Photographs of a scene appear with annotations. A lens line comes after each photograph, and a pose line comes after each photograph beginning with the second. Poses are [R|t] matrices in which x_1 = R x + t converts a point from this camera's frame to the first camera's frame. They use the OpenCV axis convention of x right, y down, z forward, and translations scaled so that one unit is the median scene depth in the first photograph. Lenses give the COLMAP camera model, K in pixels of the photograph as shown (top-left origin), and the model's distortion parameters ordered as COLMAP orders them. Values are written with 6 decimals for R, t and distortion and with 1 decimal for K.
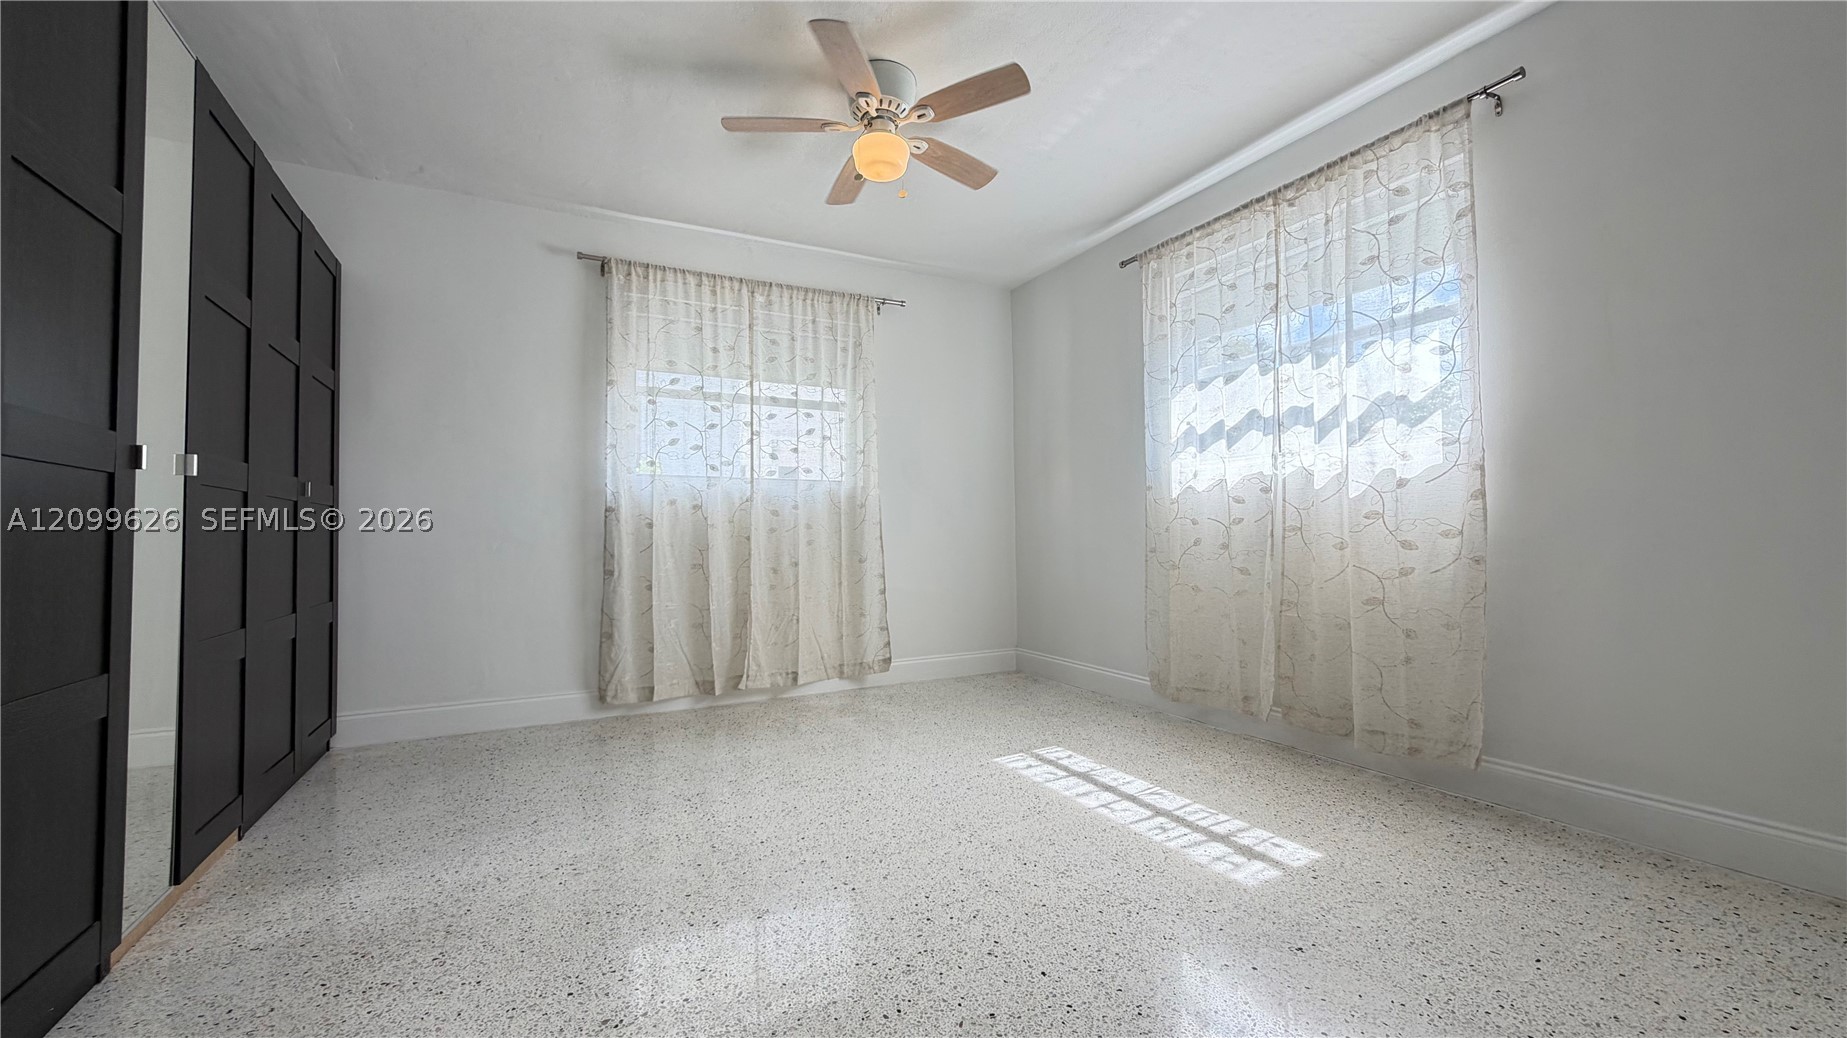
lens RADIAL K [[737.8, 0, 923.5], [0, 737.8, 519.0], [0, 0, 1]] dist [0.000333, -0.000212]
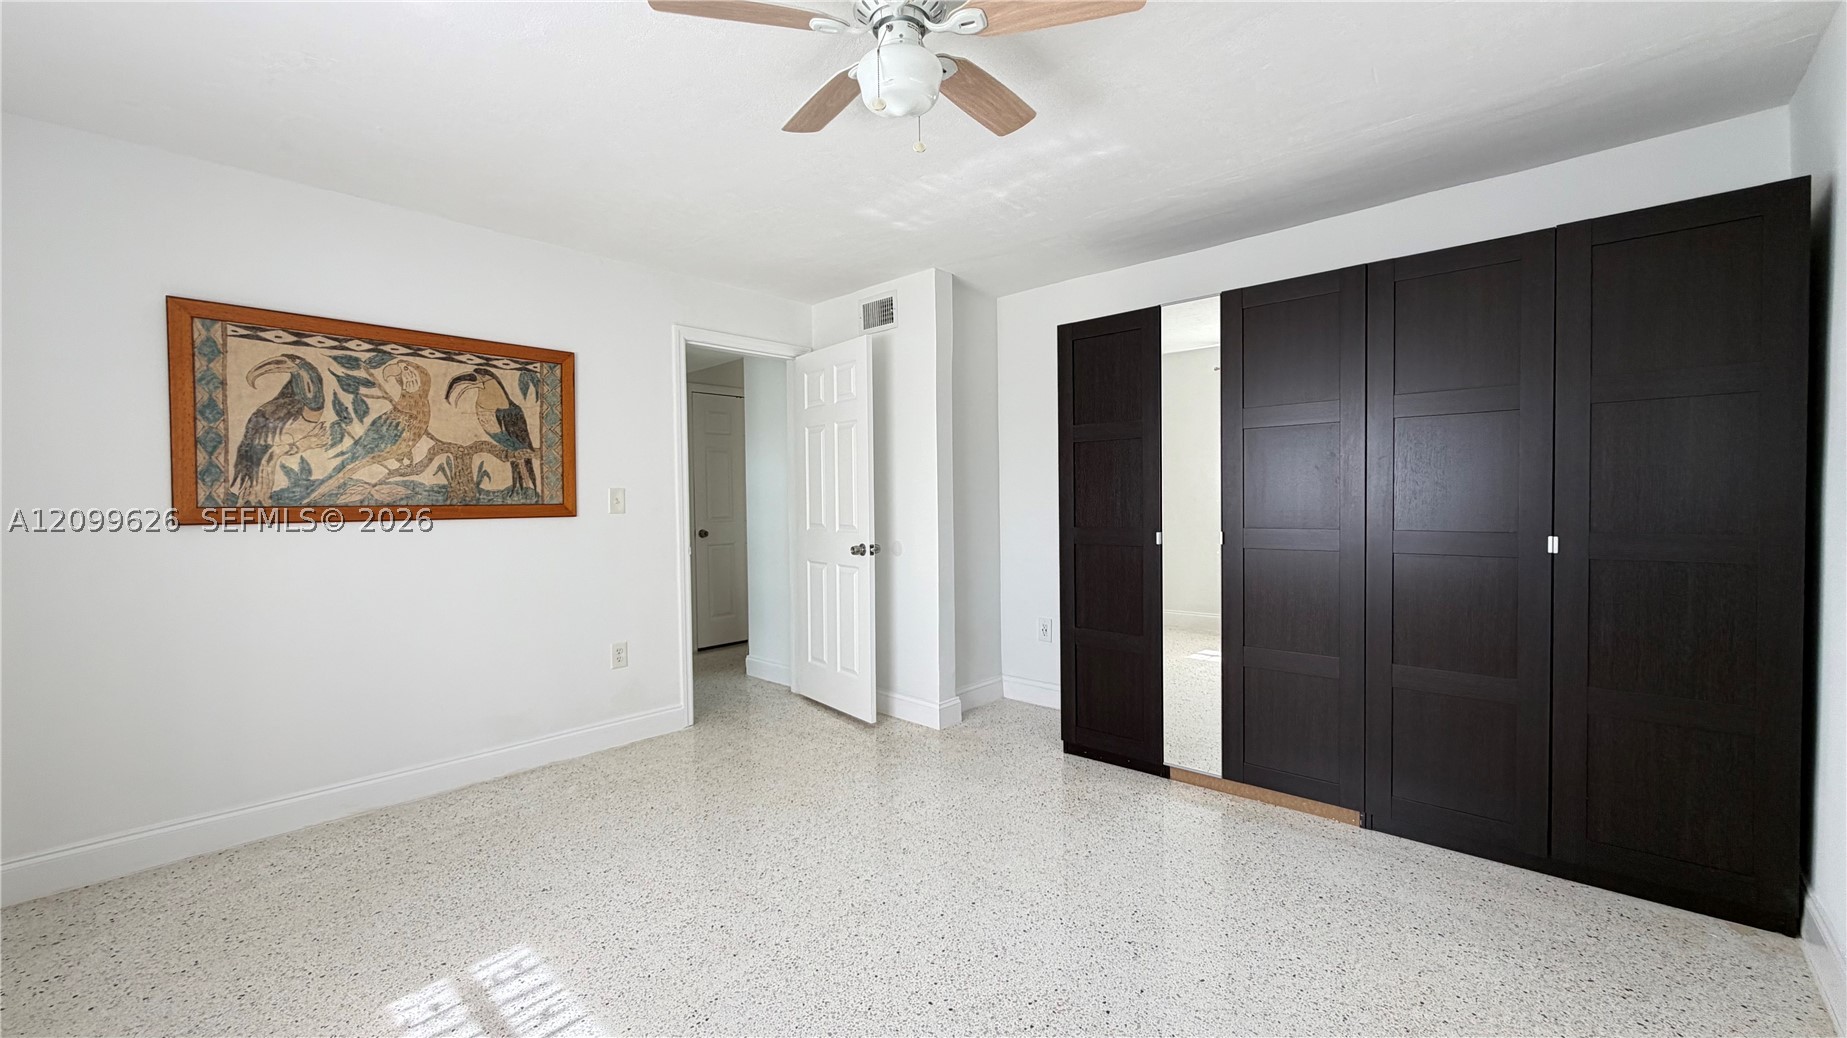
lens RADIAL K [[737.8, 0, 923.5], [0, 737.8, 519.0], [0, 0, 1]] dist [0.000333, -0.000212]
pose [[-0.939546, 0.034728, -0.340657, 0.204349], [0.034828, 0.999376, 0.005823, -0.134679], [0.340646, -0.006393, -0.940170, 2.086631]]
